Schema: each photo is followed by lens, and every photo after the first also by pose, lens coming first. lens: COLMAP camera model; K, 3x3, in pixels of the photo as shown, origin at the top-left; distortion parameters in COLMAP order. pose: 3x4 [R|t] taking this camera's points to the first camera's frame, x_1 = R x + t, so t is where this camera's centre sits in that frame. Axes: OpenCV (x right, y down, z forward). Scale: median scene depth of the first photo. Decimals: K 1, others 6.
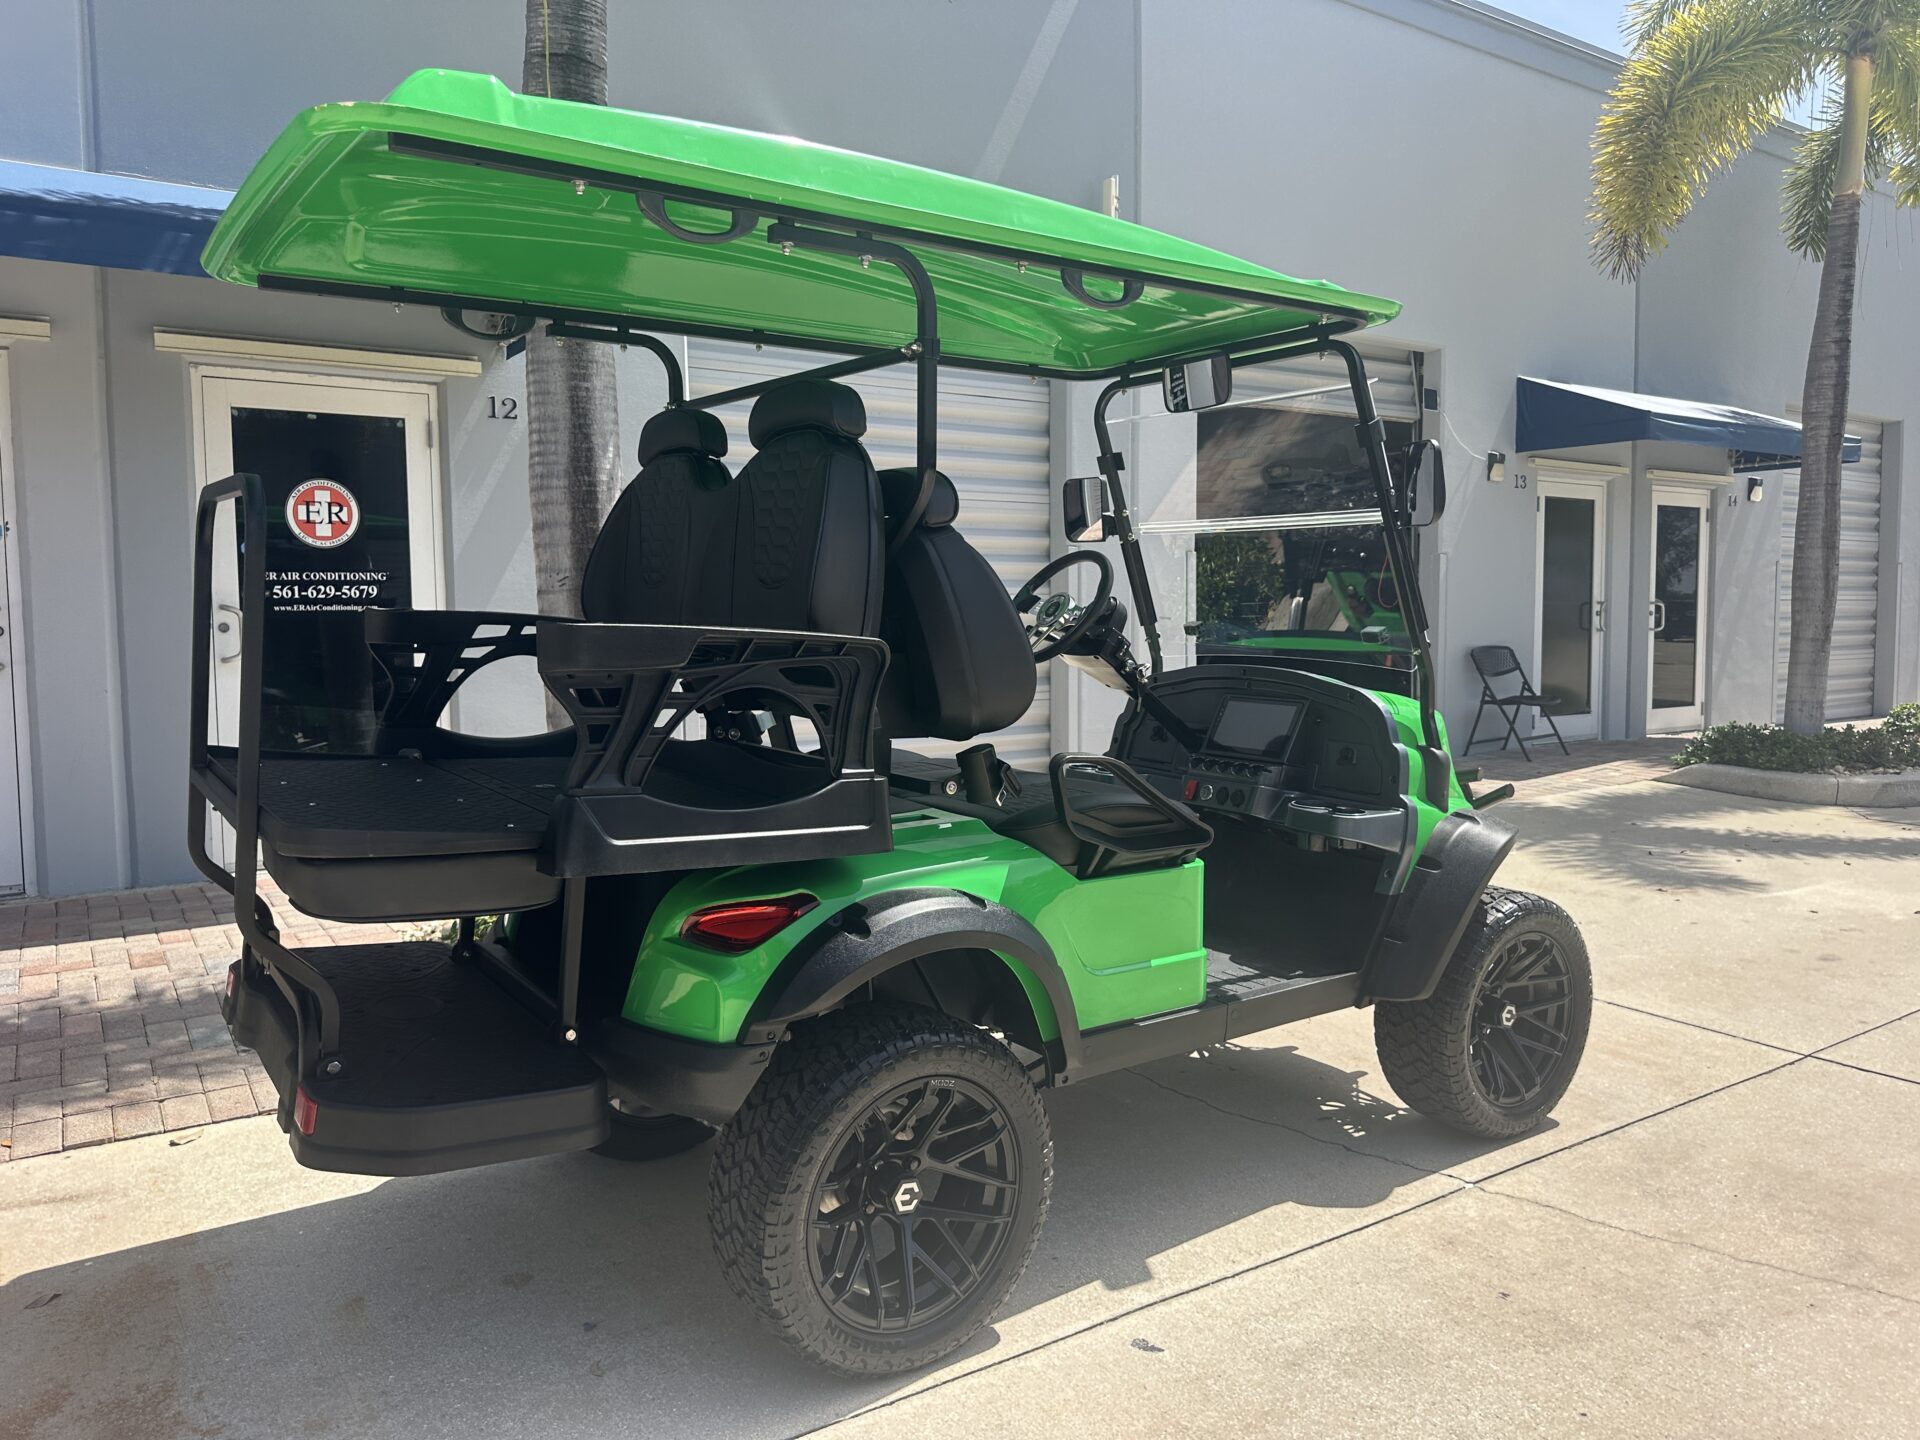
lens RADIAL K [[1368.4, 0, 962.3], [0, 1368.4, 715.3], [0, 0, 1]] dist [0.027041, -0.034632]
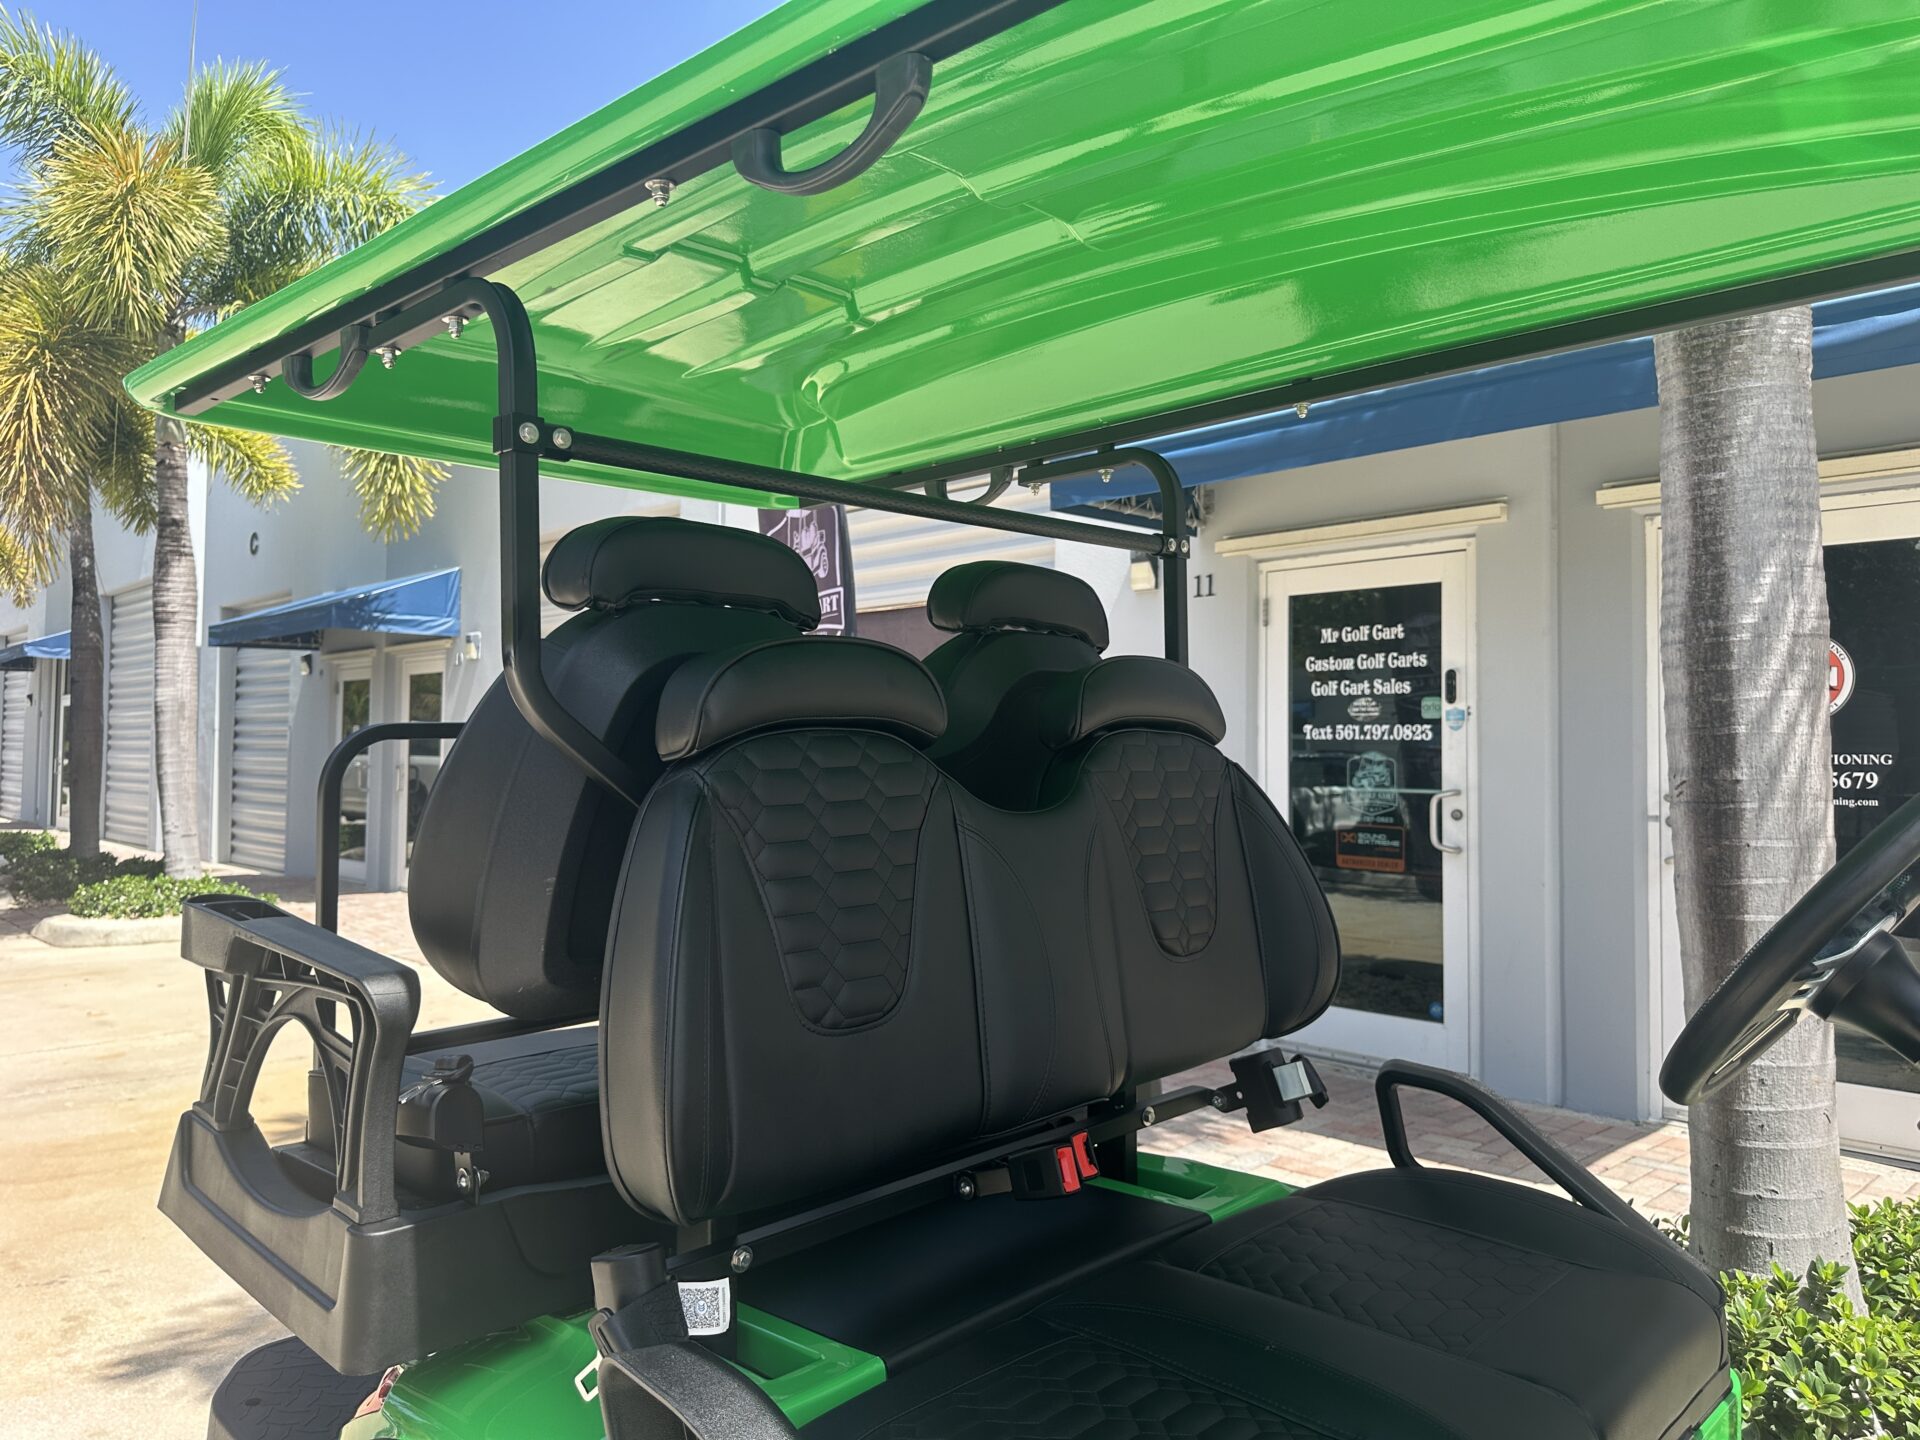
lens RADIAL K [[1357.0, 0, 952.3], [0, 1357.0, 718.7], [0, 0, 1]] dist [0.035028, -0.049485]
pose [[0.189496, -0.021153, -0.981654, 0.311436], [-0.081981, 0.995936, -0.037287, -0.092481], [0.978453, 0.087543, 0.186991, 0.645189]]
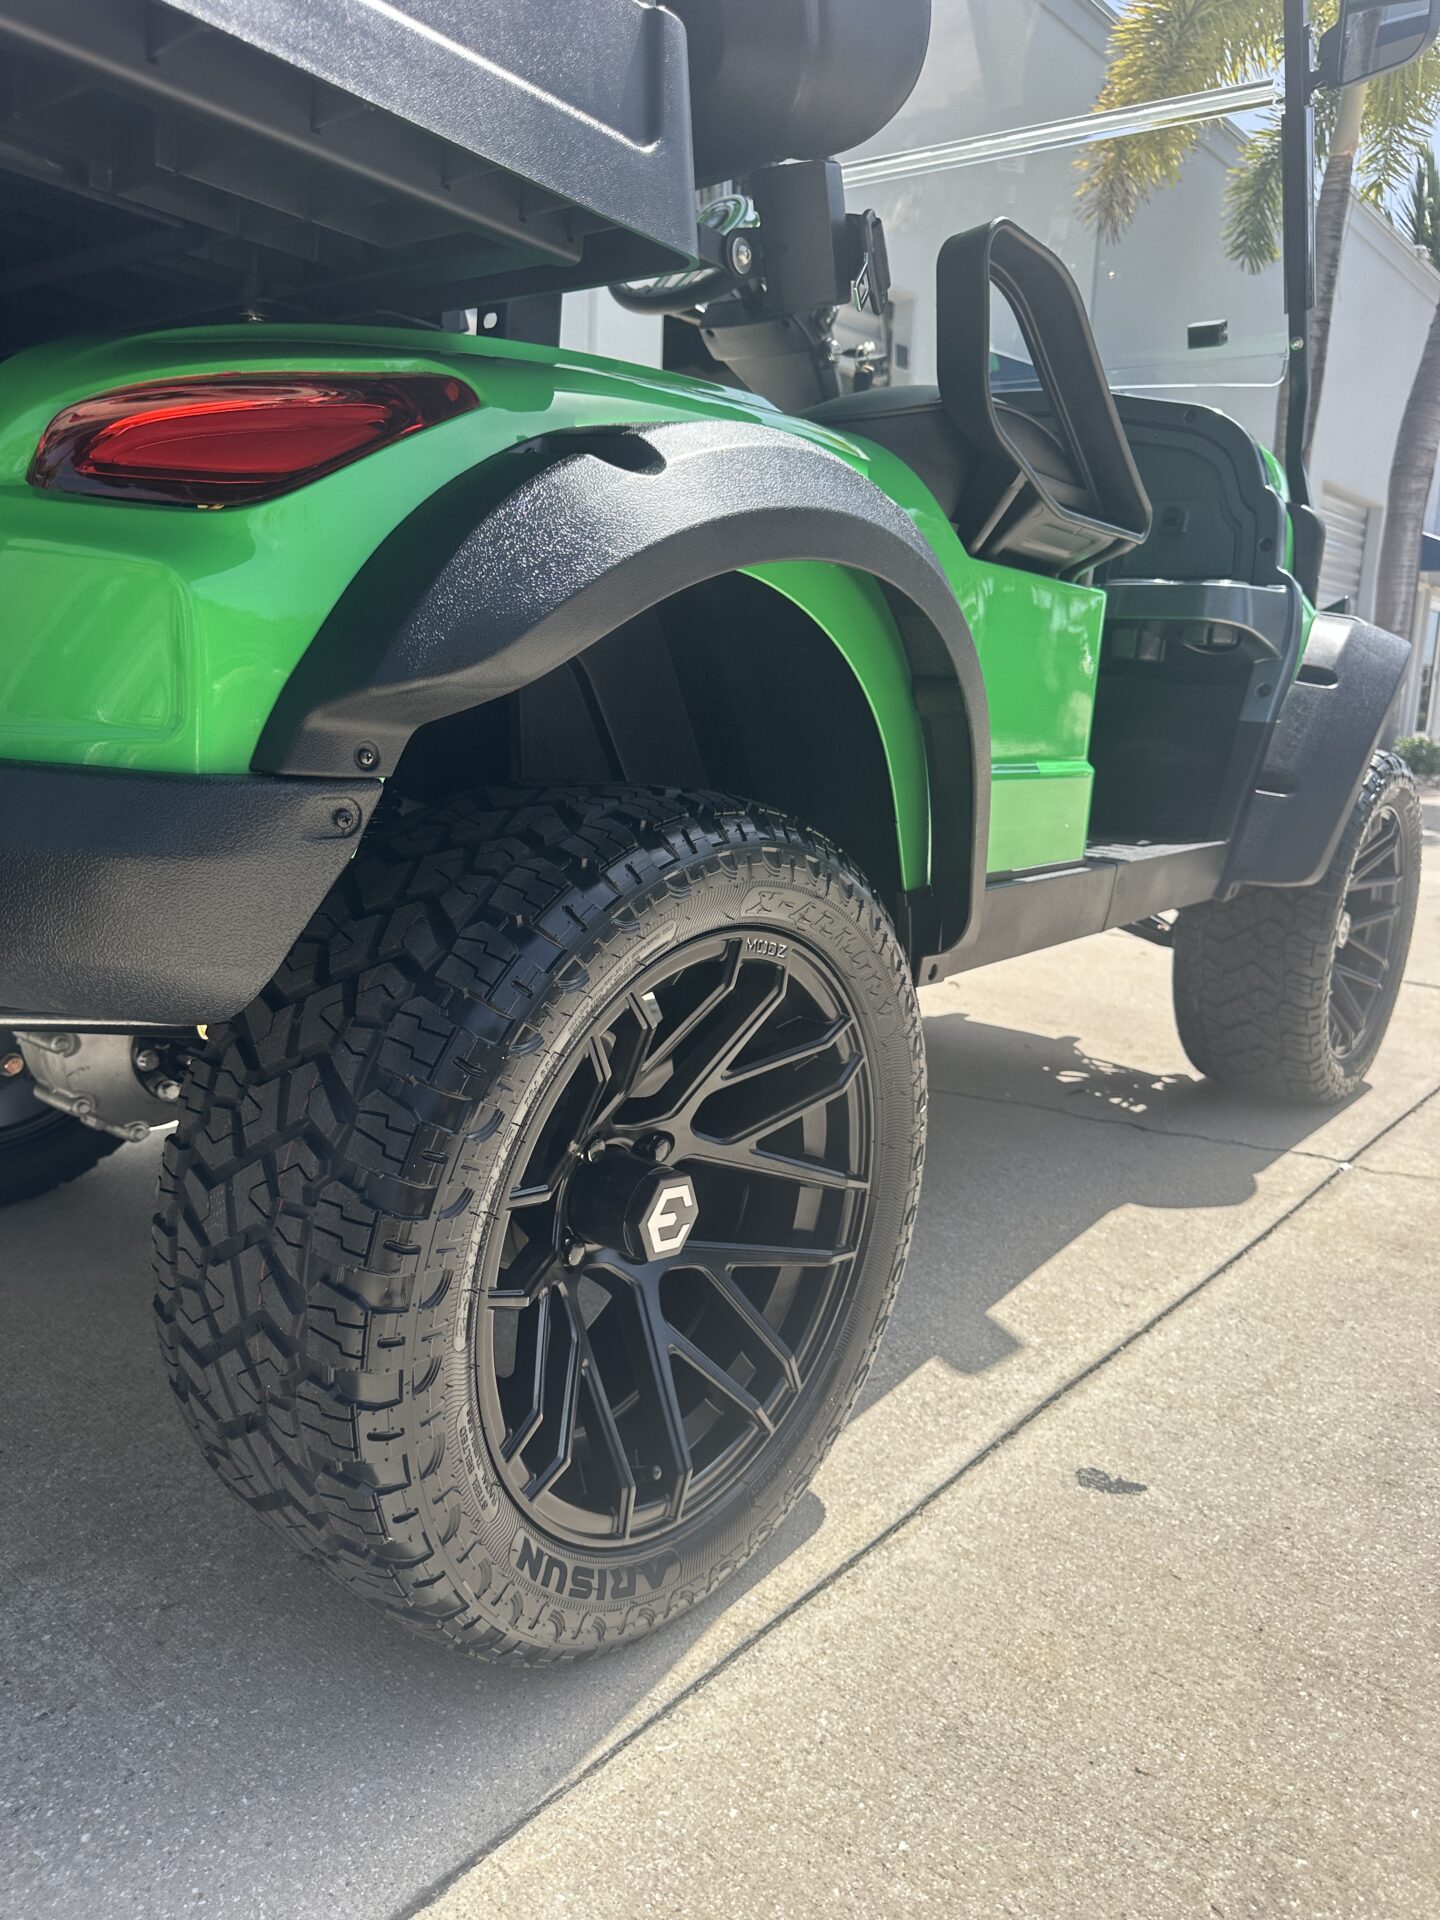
lens RADIAL K [[1368.4, 0, 718.0], [0, 1368.4, 971.1], [0, 0, 1]] dist [0.027041, -0.034632]
pose [[0.958757, -0.016708, 0.283734, -0.086294], [-0.020801, 0.991469, 0.128670, 0.135878], [-0.283464, -0.129265, 0.950231, 0.373135]]
